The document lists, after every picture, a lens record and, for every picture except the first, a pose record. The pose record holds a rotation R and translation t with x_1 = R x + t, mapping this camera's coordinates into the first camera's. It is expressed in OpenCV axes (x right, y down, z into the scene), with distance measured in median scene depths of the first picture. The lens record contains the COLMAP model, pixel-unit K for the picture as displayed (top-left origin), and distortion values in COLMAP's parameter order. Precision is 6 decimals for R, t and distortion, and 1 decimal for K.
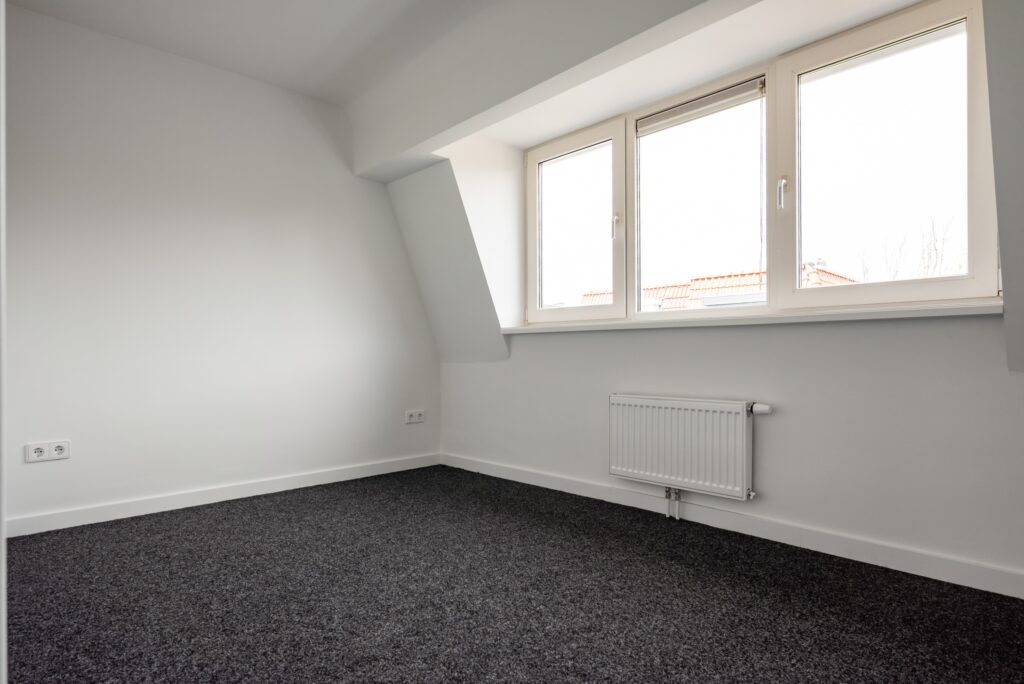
lens RADIAL K [[559.9, 0, 511.3], [0, 559.9, 358.4], [0, 0, 1]] dist [0.000427, 0.000174]
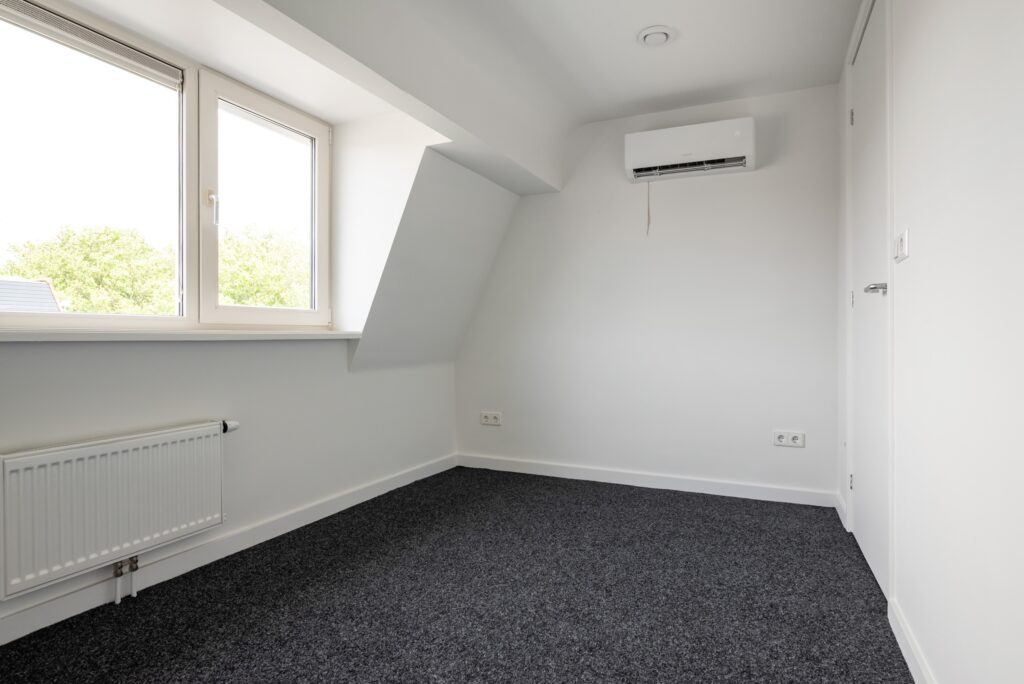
lens RADIAL K [[562.3, 0, 511.5], [0, 562.3, 330.2], [0, 0, 1]] dist [0.002339, 0.000395]
pose [[-0.364169, 0.005390, 0.931317, -0.662316], [0.003531, 0.999984, -0.004407, -0.072209], [-0.931326, 0.001683, -0.364182, 0.890581]]
